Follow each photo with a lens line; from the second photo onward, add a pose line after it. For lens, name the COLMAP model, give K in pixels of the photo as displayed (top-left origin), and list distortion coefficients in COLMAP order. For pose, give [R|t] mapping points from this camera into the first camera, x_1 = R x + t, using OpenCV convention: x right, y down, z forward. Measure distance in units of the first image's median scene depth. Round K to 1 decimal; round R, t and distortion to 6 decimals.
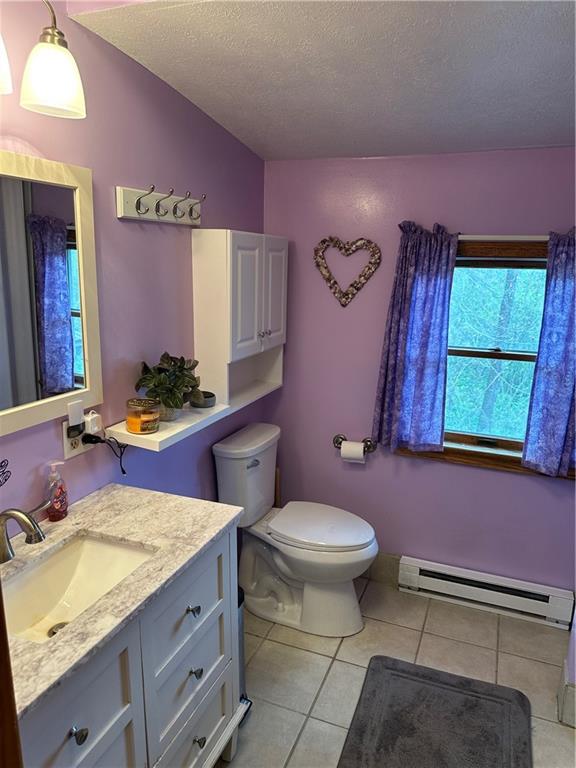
lens RADIAL K [[548.2, 0, 289.1], [0, 548.2, 383.3], [0, 0, 1]] dist [0.039516, -0.041156]
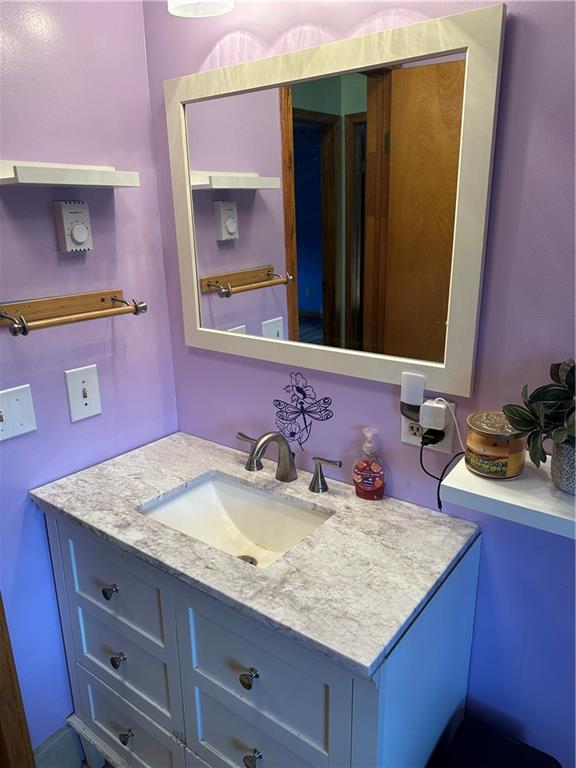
lens RADIAL K [[548.2, 0, 290.1], [0, 548.2, 382.4], [0, 0, 1]] dist [0.039516, -0.041156]
pose [[-0.248309, 0.267211, -0.931097, 0.356707], [-0.209565, 0.923619, 0.320952, -0.165855], [0.945741, 0.274821, -0.173345, 1.036157]]
